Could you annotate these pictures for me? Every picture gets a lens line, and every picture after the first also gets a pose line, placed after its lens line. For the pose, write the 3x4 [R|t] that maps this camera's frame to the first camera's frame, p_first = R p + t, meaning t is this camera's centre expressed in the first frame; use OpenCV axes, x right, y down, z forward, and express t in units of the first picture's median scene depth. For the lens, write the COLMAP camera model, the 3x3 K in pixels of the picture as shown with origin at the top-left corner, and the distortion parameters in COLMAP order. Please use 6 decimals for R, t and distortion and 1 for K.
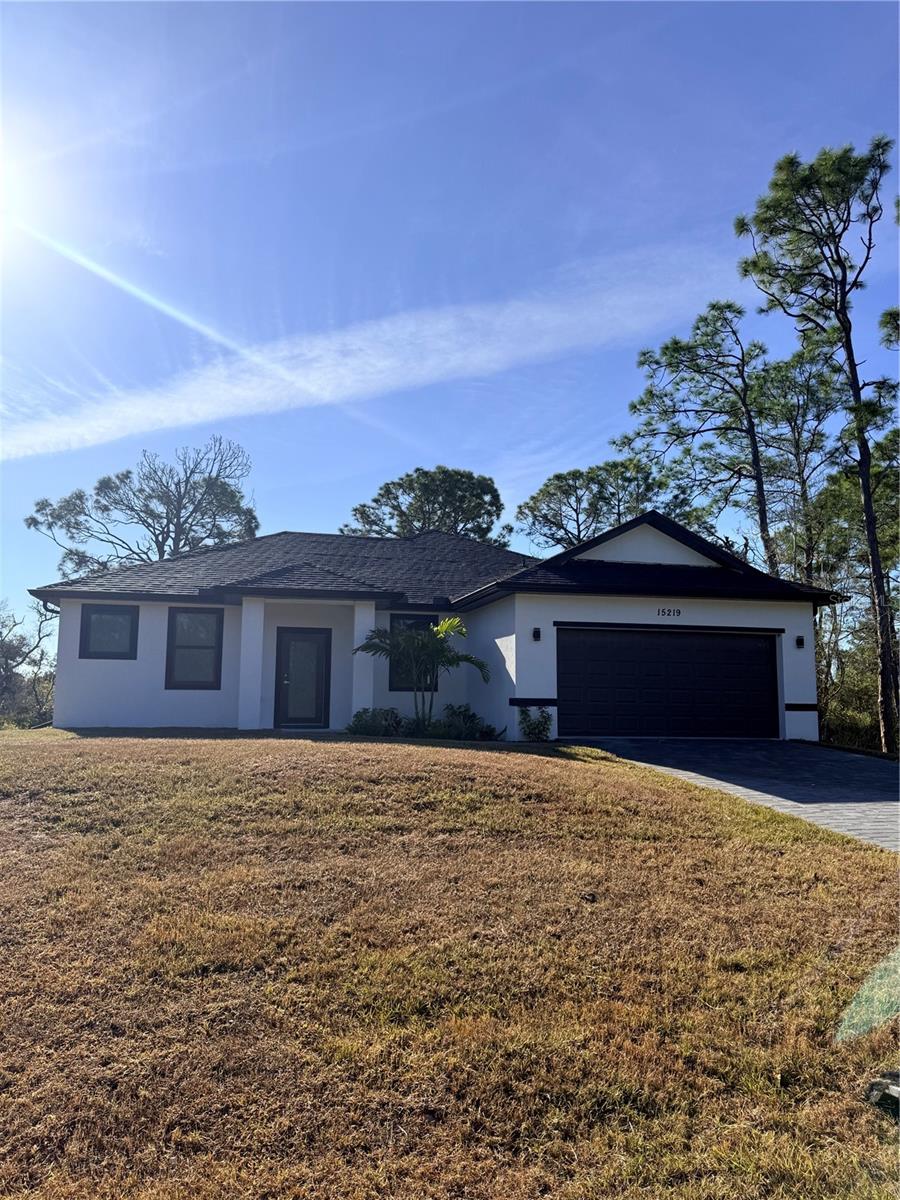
lens RADIAL K [[839.1, 0, 450.7], [0, 839.1, 602.1], [0, 0, 1]] dist [0.057520, 0.000873]
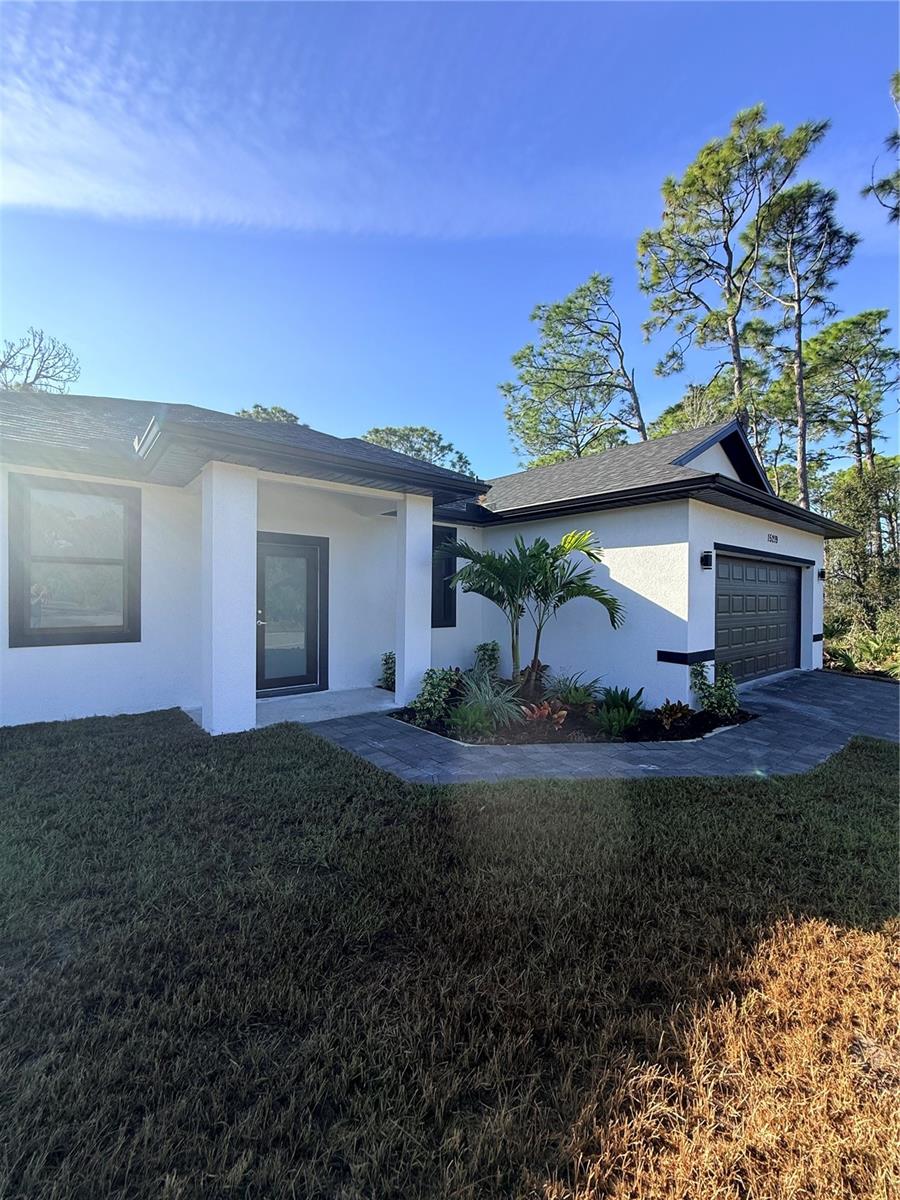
lens RADIAL K [[478.7, 0, 447.8], [0, 478.7, 593.6], [0, 0, 1]] dist [0.000689, 0.000619]
pose [[0.896177, -0.001544, 0.443695, -0.236204], [-0.053219, 0.992401, 0.110944, 0.028988], [-0.440494, -0.123038, 0.889284, 0.652766]]
